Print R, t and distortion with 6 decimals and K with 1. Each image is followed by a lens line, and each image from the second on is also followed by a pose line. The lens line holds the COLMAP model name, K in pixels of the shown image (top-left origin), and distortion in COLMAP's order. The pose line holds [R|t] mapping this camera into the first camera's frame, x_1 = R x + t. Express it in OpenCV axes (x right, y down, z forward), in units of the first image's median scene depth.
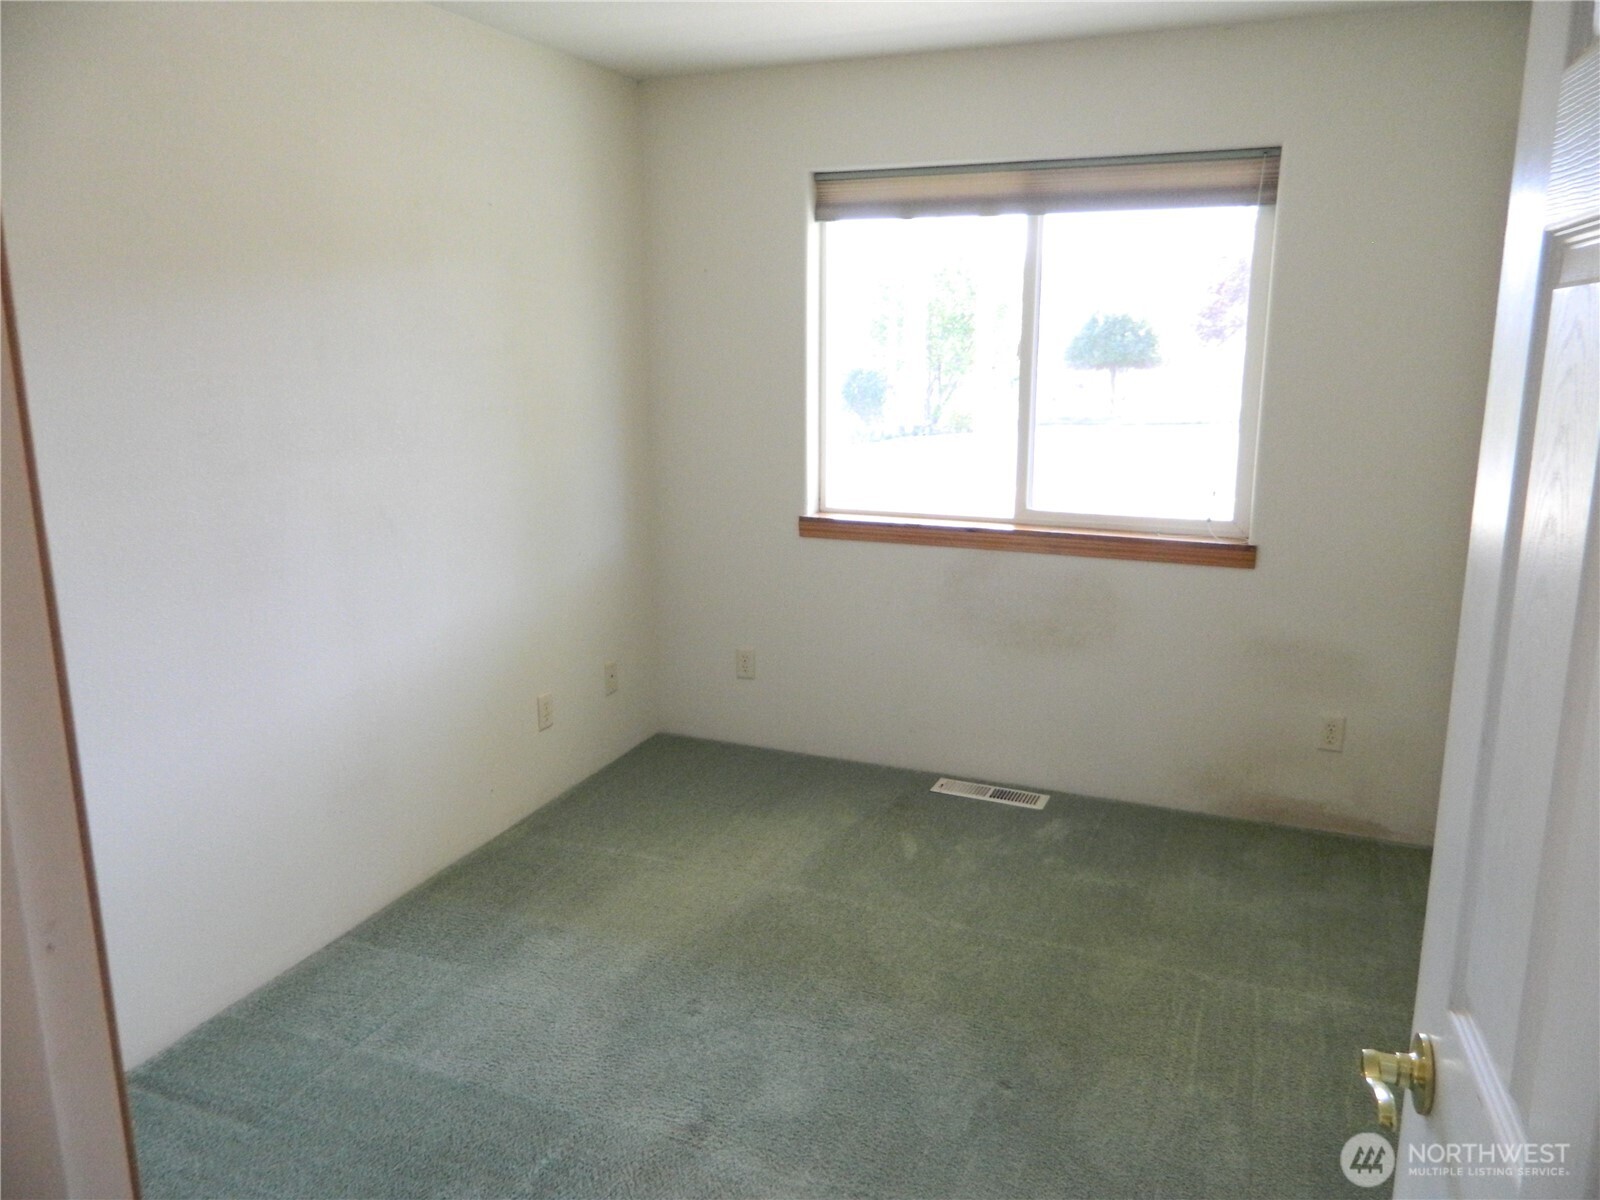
lens RADIAL K [[1186.6, 0, 794.1], [0, 1186.6, 598.2], [0, 0, 1]] dist [0.003610, 0.001761]
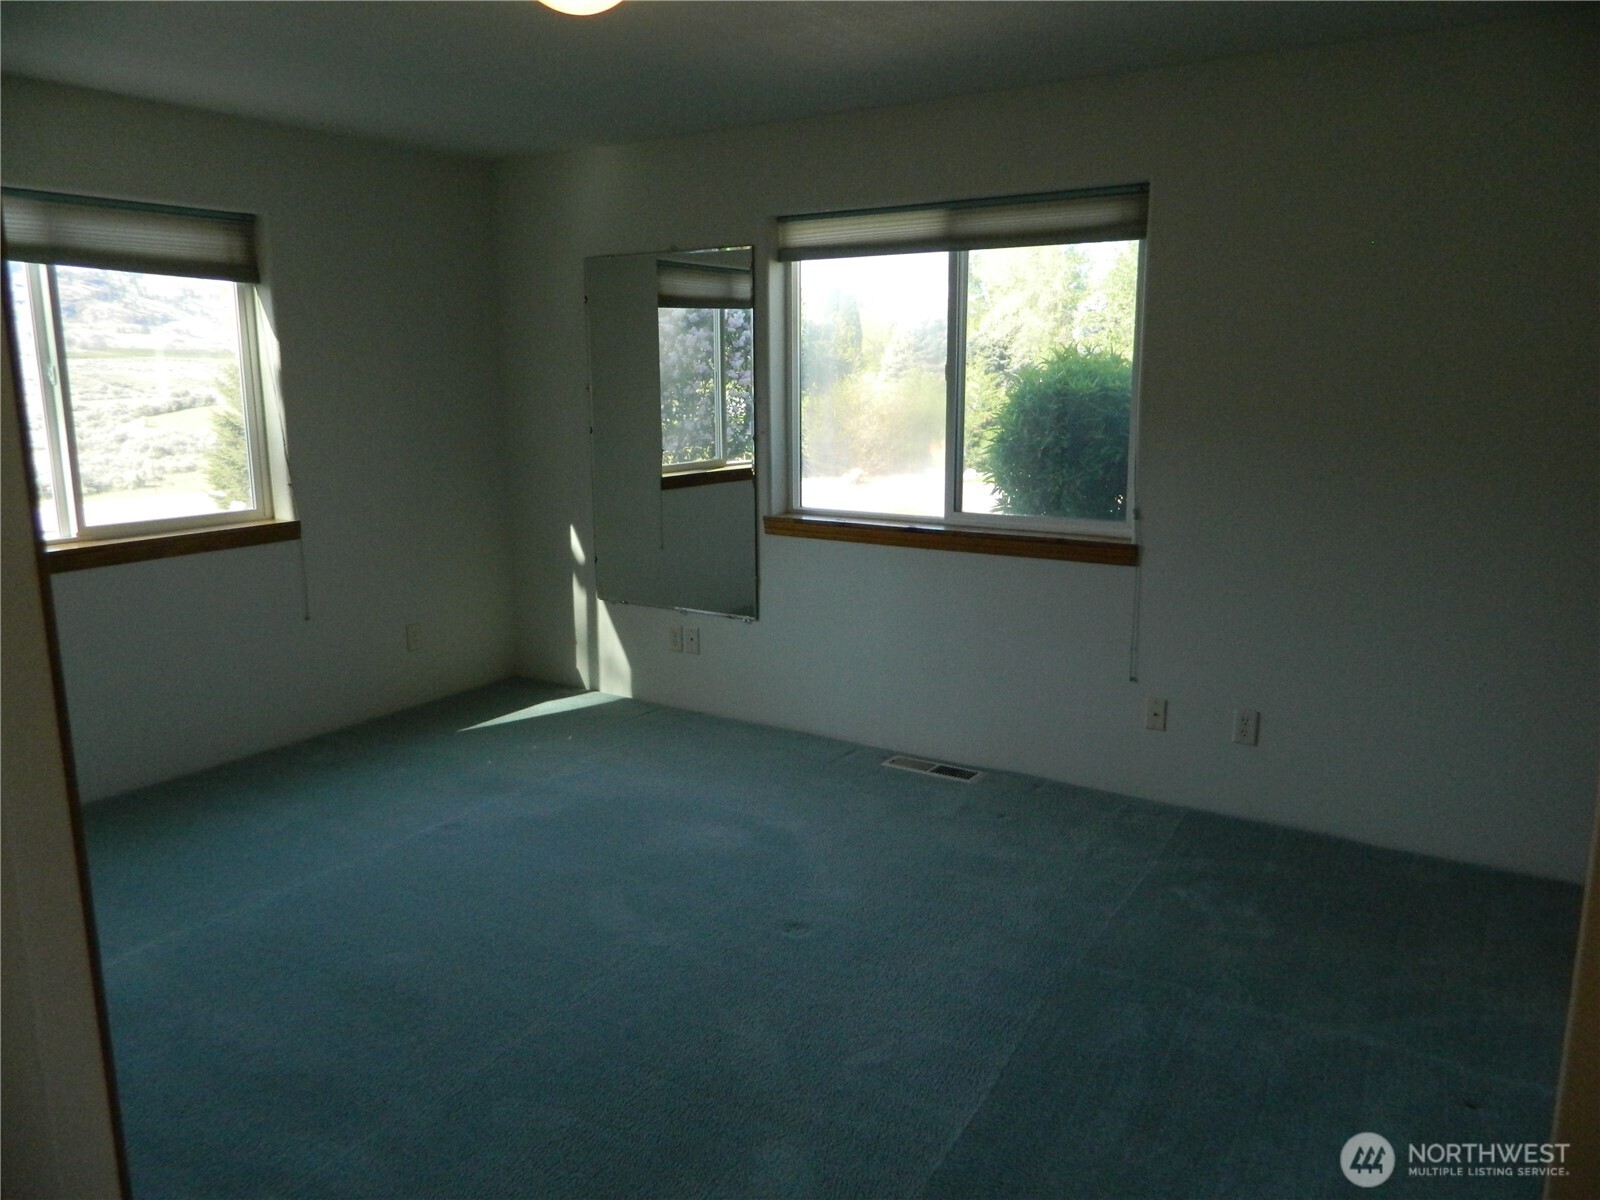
lens RADIAL K [[1186.6, 0, 797.2], [0, 1186.6, 596.3], [0, 0, 1]] dist [0.003610, 0.001761]
pose [[0.979132, 0.024805, -0.201706, 0.276634], [-0.028539, 0.999471, -0.015621, 0.025995], [0.201212, 0.021051, 0.979321, -0.118259]]
